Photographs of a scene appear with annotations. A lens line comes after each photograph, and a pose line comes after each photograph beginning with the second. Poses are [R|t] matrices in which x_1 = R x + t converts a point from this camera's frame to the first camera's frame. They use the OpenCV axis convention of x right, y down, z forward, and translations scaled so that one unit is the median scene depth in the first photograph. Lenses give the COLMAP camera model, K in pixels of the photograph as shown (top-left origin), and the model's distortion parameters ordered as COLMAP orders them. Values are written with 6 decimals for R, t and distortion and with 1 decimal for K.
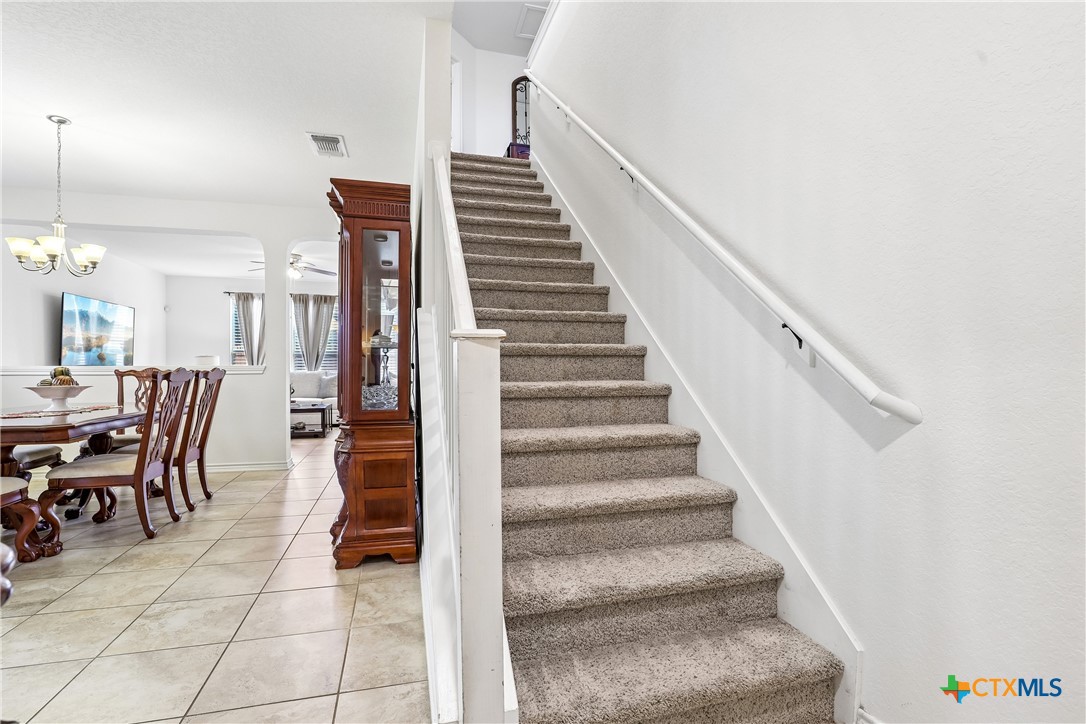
lens RADIAL K [[509.0, 0, 546.3], [0, 509.0, 362.3], [0, 0, 1]] dist [-0.029013, 0.001466]
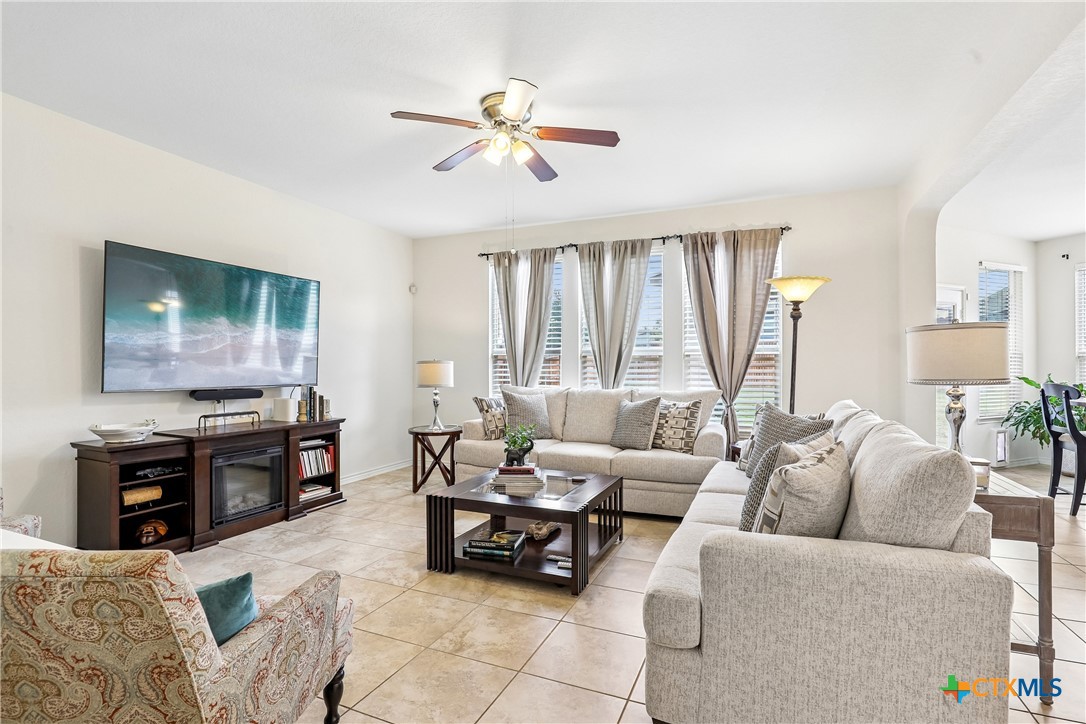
lens RADIAL K [[509.0, 0, 552.1], [0, 509.0, 357.3], [0, 0, 1]] dist [-0.029013, 0.001466]
pose [[0.773426, -0.005037, -0.633867, -0.179096], [-0.005358, 0.999881, -0.014482, -0.006589], [0.633864, 0.014597, 0.773307, 0.562888]]
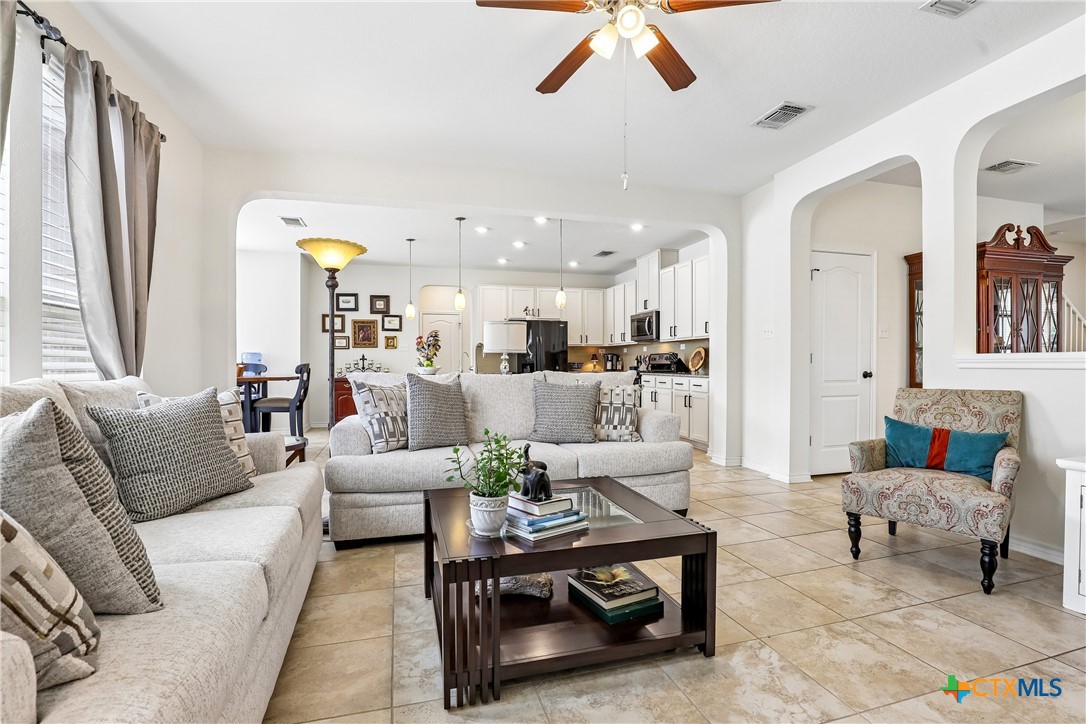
lens RADIAL K [[509.0, 0, 545.7], [0, 509.0, 367.5], [0, 0, 1]] dist [-0.029013, 0.001466]
pose [[0.001423, -0.004641, 0.999988, -0.617480], [0.008682, 0.999952, 0.004628, 0.012524], [-0.999961, 0.008676, 0.001463, 0.815682]]
